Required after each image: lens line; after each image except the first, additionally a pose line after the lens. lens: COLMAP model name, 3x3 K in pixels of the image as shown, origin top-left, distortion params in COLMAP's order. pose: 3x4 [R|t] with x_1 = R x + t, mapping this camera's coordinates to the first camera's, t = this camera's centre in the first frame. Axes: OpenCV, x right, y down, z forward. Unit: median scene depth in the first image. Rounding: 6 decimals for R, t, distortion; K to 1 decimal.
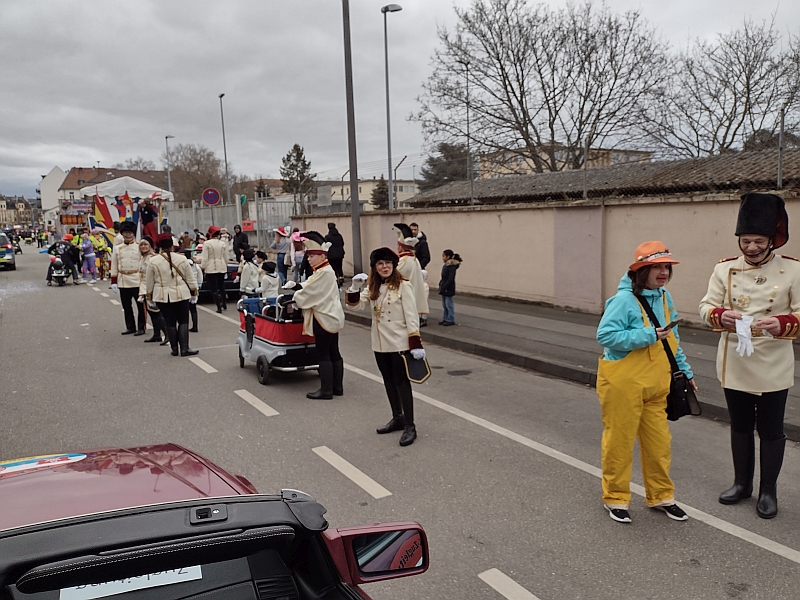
lens RADIAL K [[614.2, 0, 402.1], [0, 614.2, 301.2], [0, 0, 1]] dist [0.016806, -0.004508]
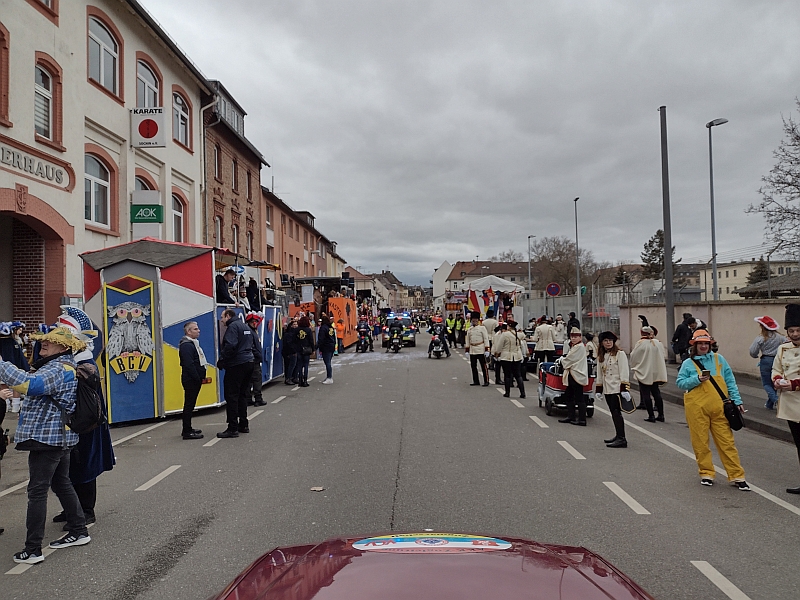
lens RADIAL K [[614.2, 0, 399.5], [0, 614.2, 301.8], [0, 0, 1]] dist [0.016806, -0.004508]
pose [[0.837889, -0.000915, -0.545841, 0.100689], [-0.073182, 0.990782, -0.113998, 0.016549], [0.540913, 0.135463, 0.830098, -0.179125]]
